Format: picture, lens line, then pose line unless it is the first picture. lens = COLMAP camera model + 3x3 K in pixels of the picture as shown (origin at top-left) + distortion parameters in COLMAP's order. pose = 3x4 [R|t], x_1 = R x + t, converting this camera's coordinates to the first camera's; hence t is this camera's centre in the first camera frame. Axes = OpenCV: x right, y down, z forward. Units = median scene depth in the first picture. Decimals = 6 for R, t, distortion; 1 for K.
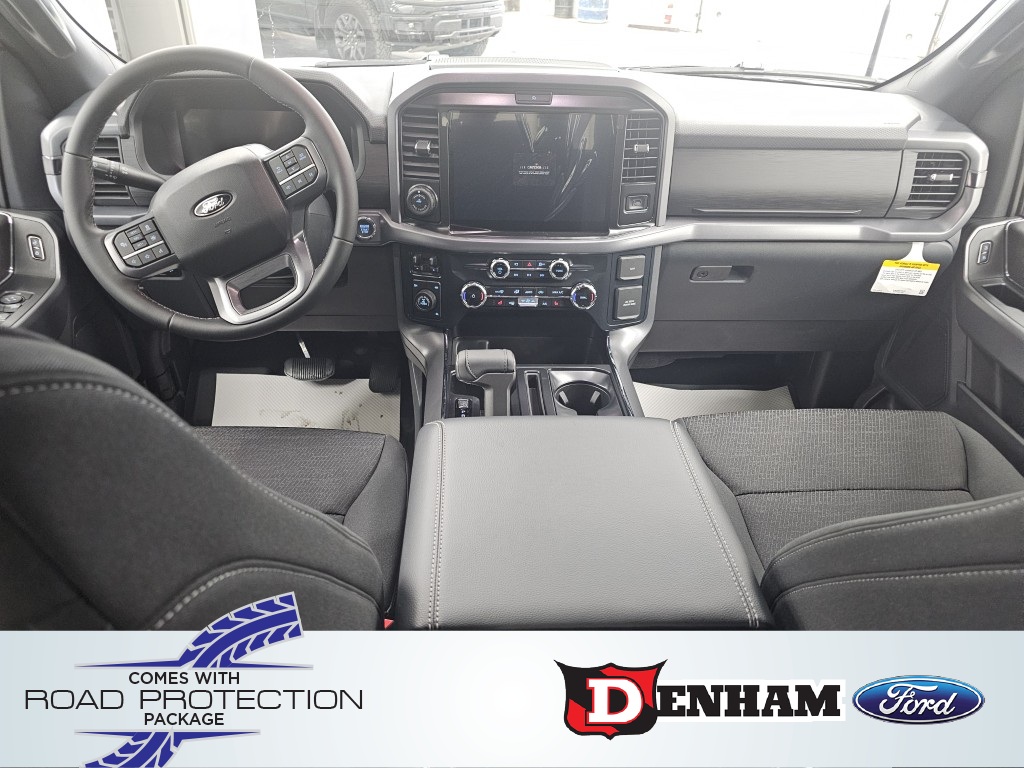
lens RADIAL K [[682.5, 0, 513.8], [0, 682.5, 381.2], [0, 0, 1]] dist [0.044915, -0.038933]
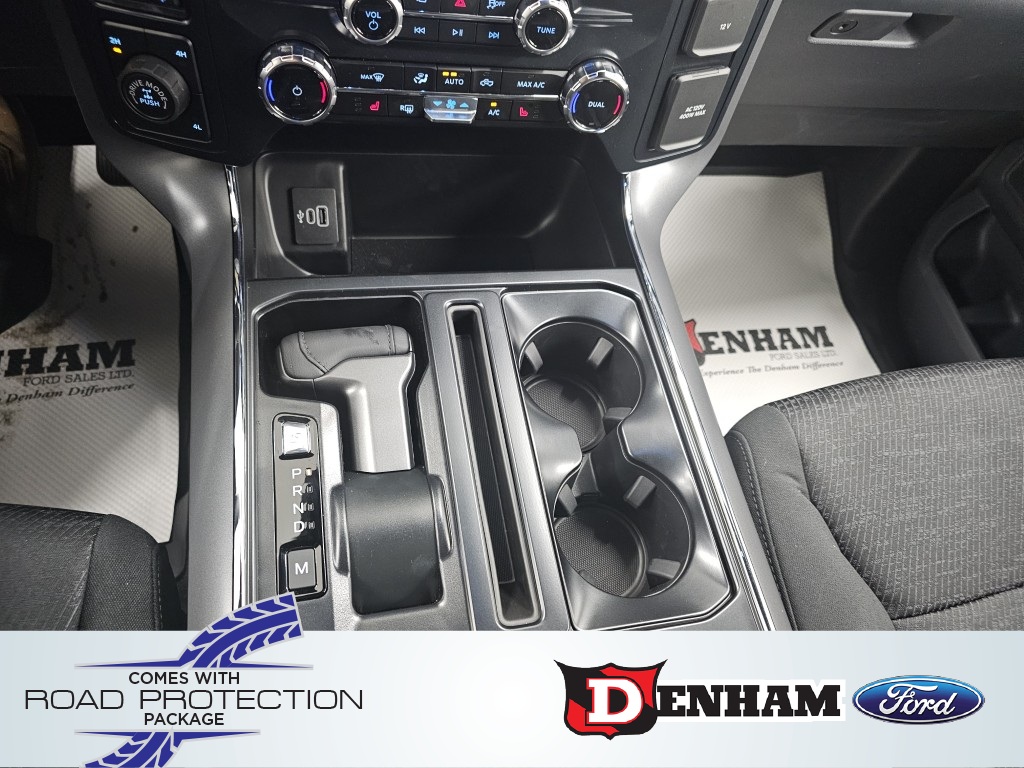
lens RADIAL K [[697.9, 0, 514.5], [0, 697.9, 383.5], [0, 0, 1]] dist [0.005149, 0.000912]
pose [[0.979068, -0.043474, 0.198835, -0.027809], [-0.059089, 0.874132, 0.482081, -0.171291], [-0.194766, -0.483739, 0.853266, 0.595422]]
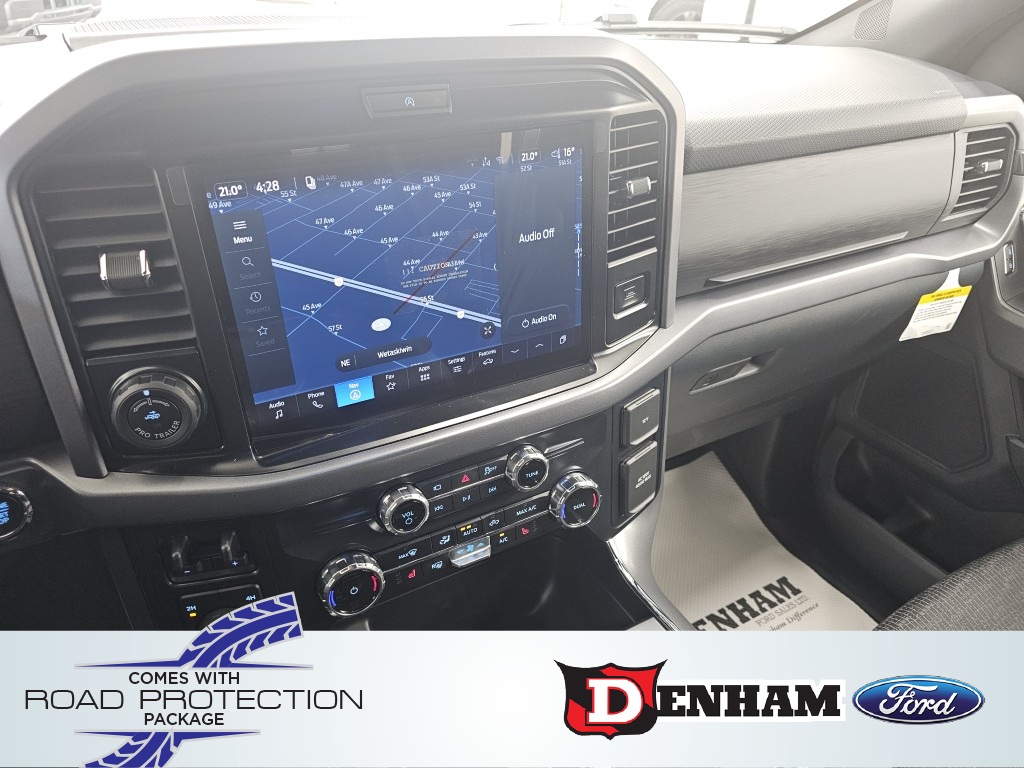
lens RADIAL K [[683.0, 0, 512.1], [0, 683.0, 387.3], [0, 0, 1]] dist [0.043688, -0.037096]
pose [[0.889058, -0.247428, 0.385169, -0.102533], [0.234783, 0.968720, 0.080360, -0.251307], [-0.393004, 0.018986, 0.919341, 0.575516]]
